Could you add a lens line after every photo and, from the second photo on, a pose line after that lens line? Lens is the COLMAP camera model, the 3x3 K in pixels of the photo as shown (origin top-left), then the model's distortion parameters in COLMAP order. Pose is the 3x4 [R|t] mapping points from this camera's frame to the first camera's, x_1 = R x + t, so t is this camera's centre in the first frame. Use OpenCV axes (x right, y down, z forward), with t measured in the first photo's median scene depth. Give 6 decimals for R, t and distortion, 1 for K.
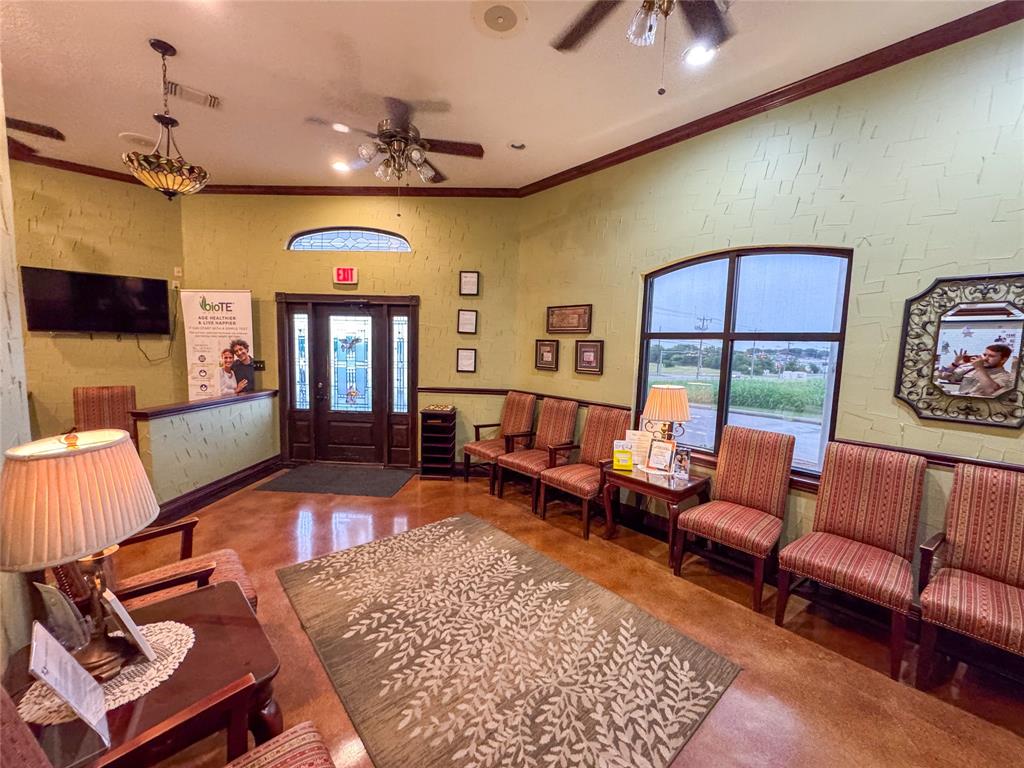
lens RADIAL K [[410.4, 0, 515.5], [0, 410.4, 387.5], [0, 0, 1]] dist [-0.001181, -0.000051]
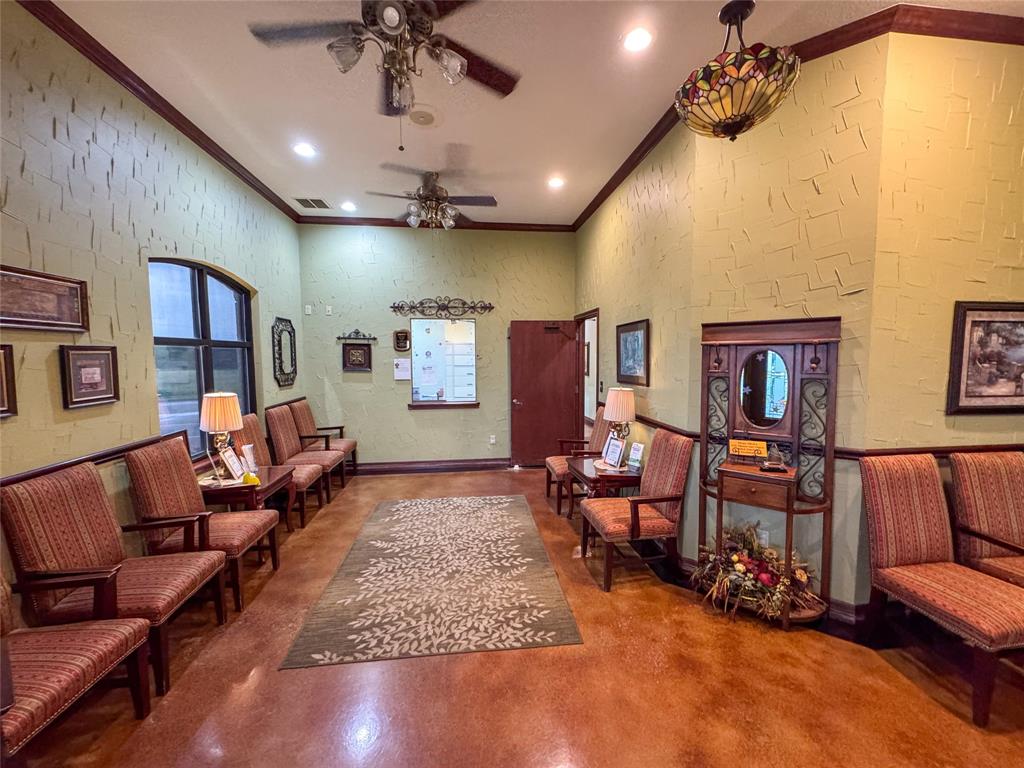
lens RADIAL K [[410.4, 0, 514.1], [0, 410.4, 381.8], [0, 0, 1]] dist [-0.001181, -0.000051]
pose [[-0.819850, -0.066234, 0.568734, -0.947373], [0.038964, 0.984531, 0.170825, -0.215035], [-0.571250, 0.162212, -0.804587, 1.733511]]
